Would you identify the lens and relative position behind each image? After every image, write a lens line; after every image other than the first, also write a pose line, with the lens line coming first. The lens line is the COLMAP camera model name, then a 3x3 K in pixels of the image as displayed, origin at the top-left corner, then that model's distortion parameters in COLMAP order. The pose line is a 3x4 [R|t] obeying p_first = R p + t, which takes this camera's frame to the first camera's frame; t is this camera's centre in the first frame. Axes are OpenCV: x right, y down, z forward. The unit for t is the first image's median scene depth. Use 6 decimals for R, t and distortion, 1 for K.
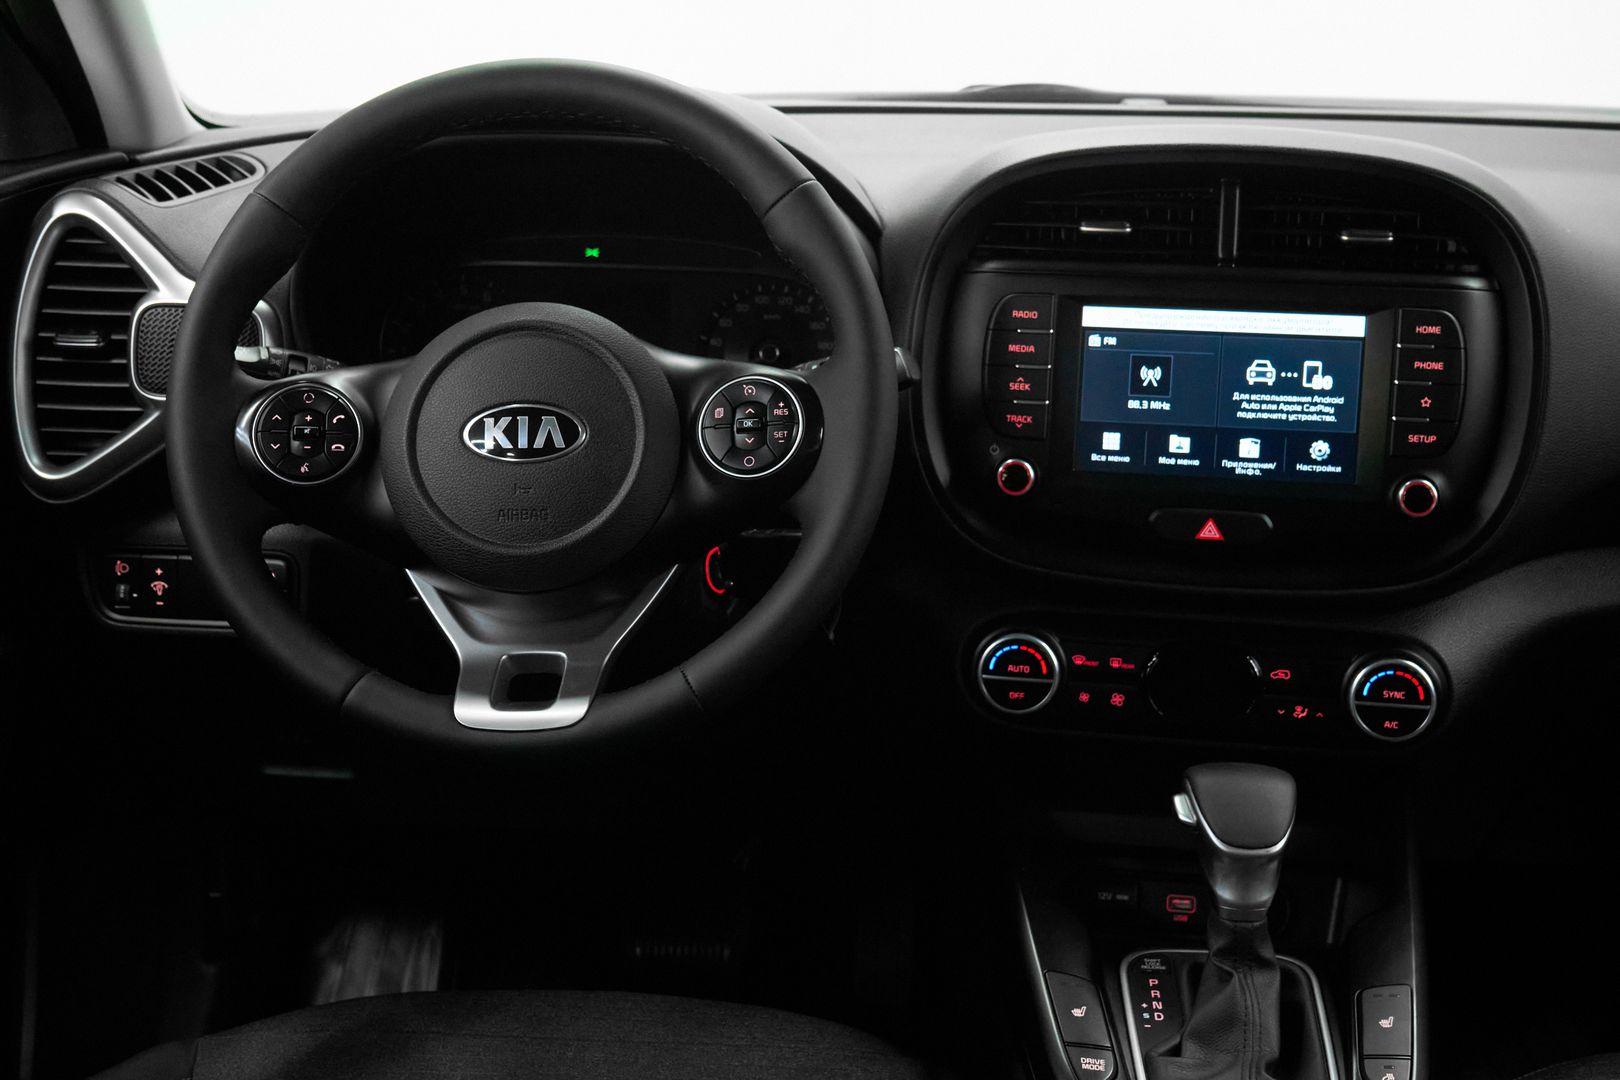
lens RADIAL K [[2035.1, 0, 805.0], [0, 2035.1, 540.4], [0, 0, 1]] dist [0.045328, 0.000000]
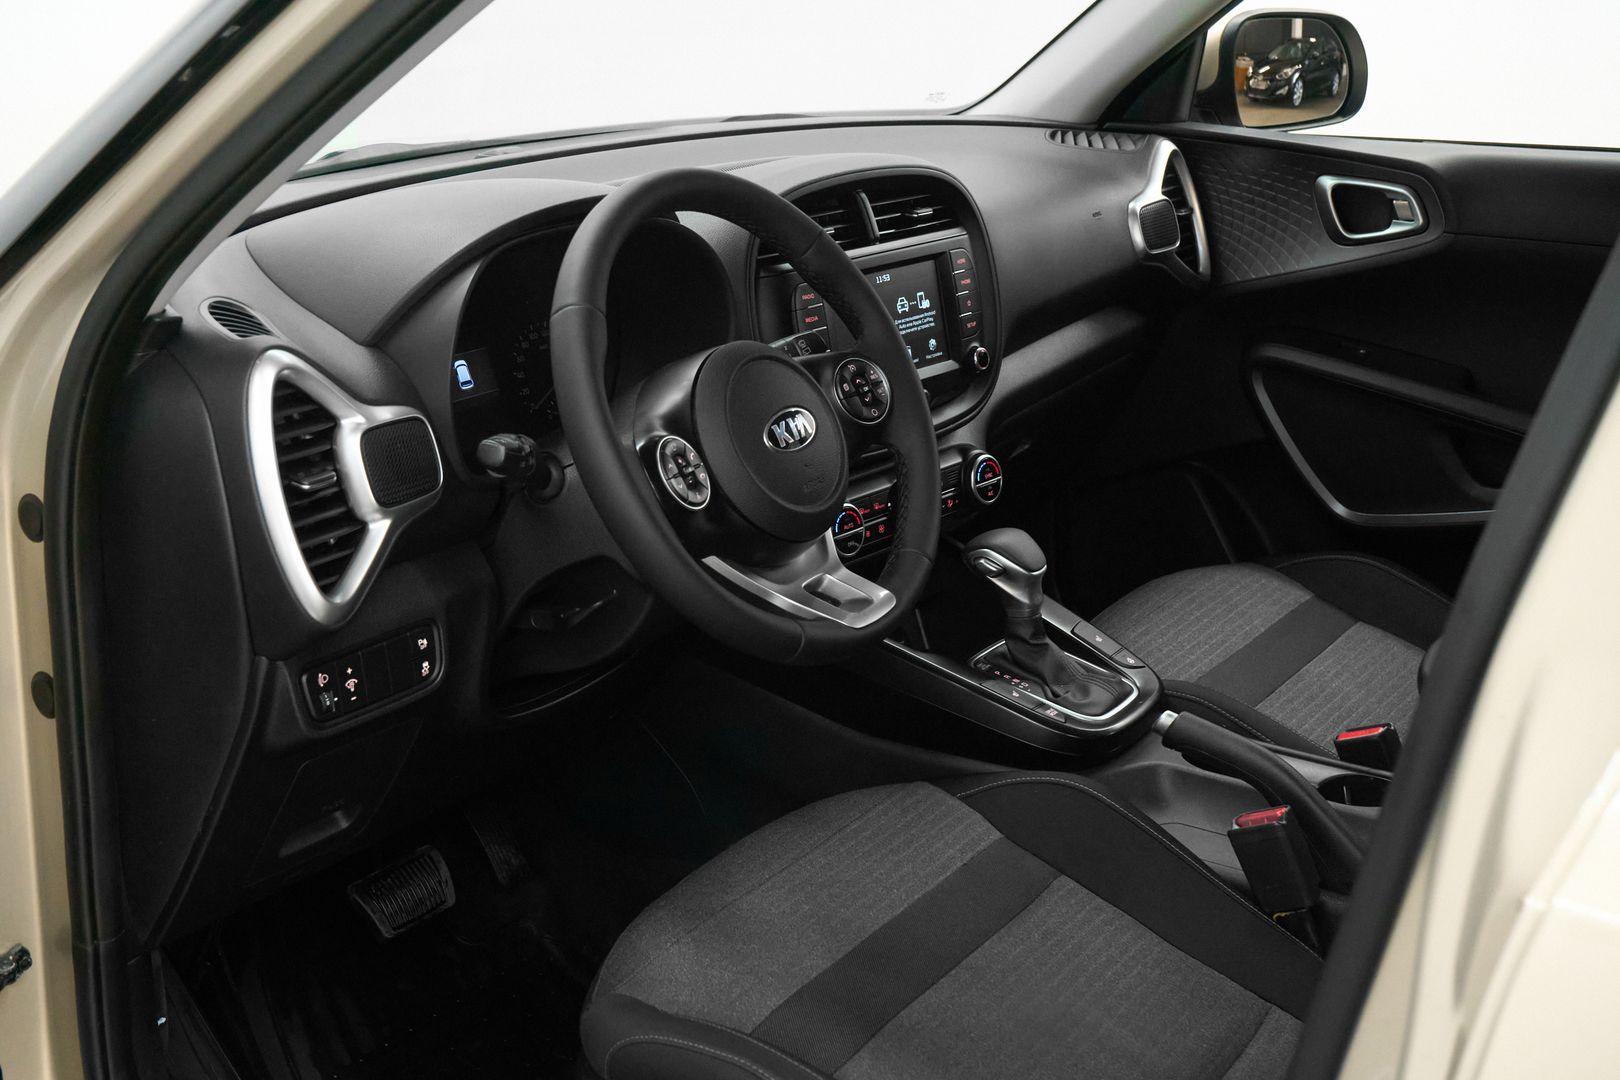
lens RADIAL K [[1984.5, 0, 807.9], [0, 1984.5, 528.1], [0, 0, 1]] dist [0.018642, 0.000000]
pose [[0.522758, -0.273228, 0.807509, -1.127392], [0.252434, 0.954377, 0.159503, -0.182744], [-0.814249, 0.120461, 0.567881, 0.191999]]
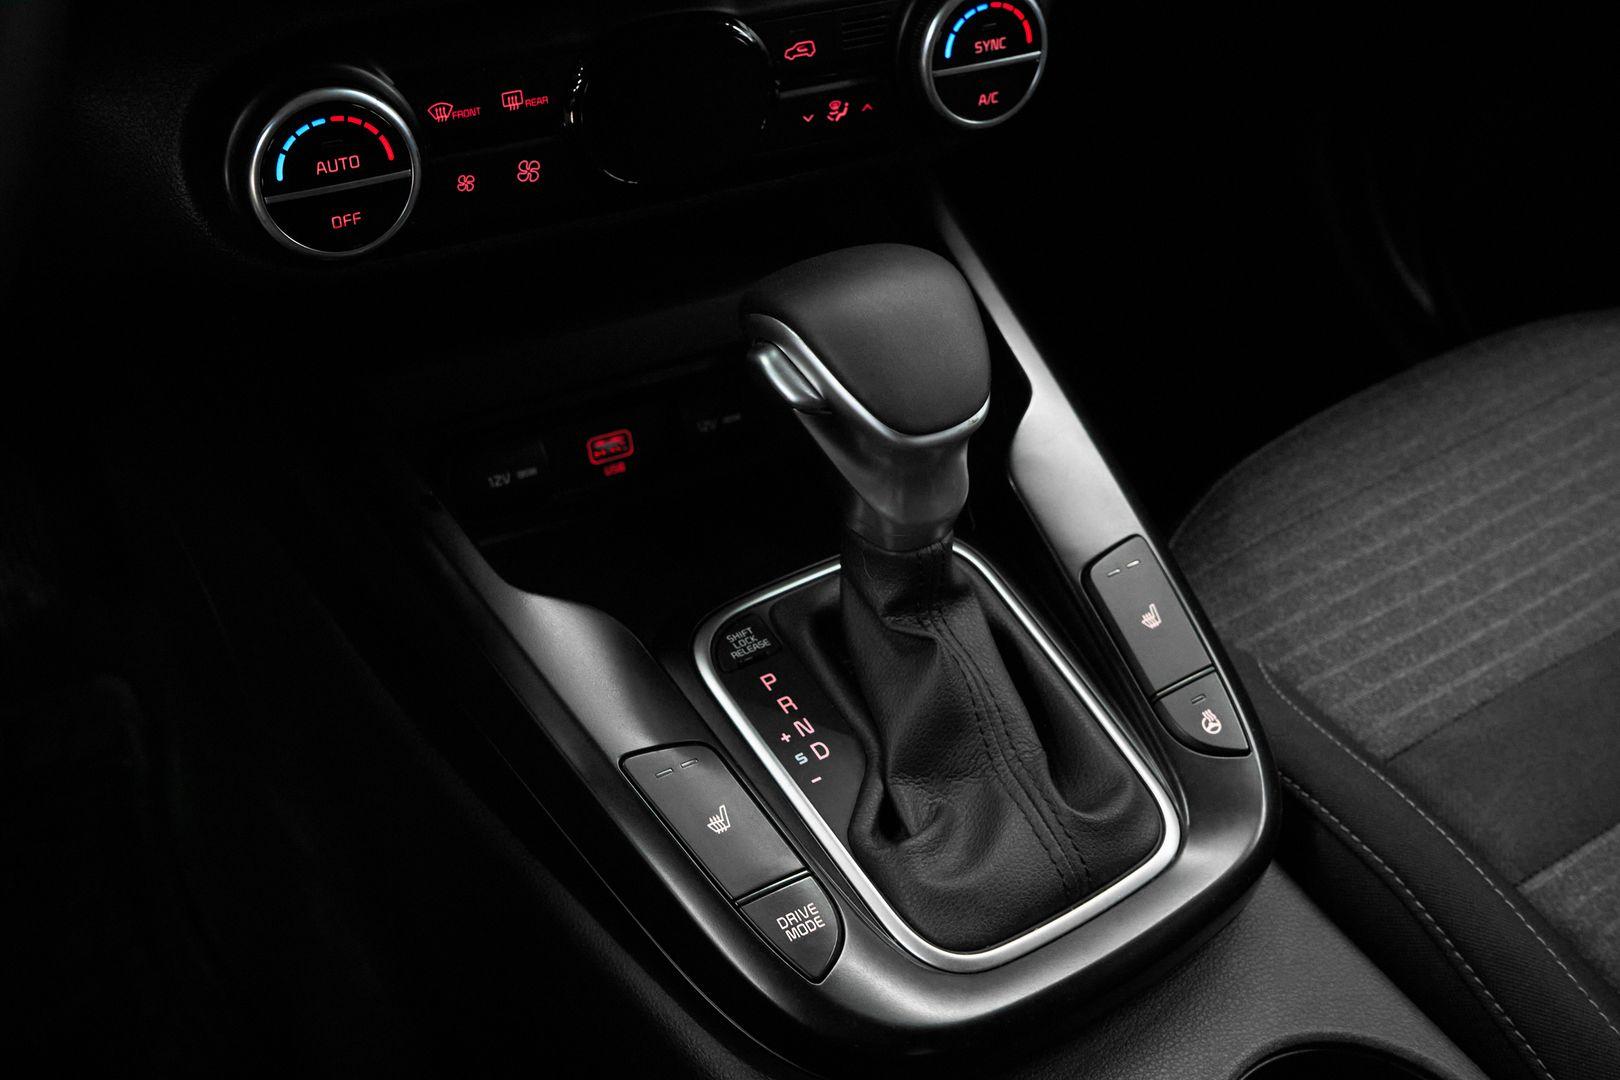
lens RADIAL K [[1774.8, 0, 805.9], [0, 1774.8, 545.4], [0, 0, 1]] dist [-0.047504, 0.000000]
pose [[0.799041, -0.364089, 0.478510, -0.035607], [0.131521, 0.882386, 0.451770, -0.029482], [-0.586716, -0.298049, 0.752948, 0.620009]]
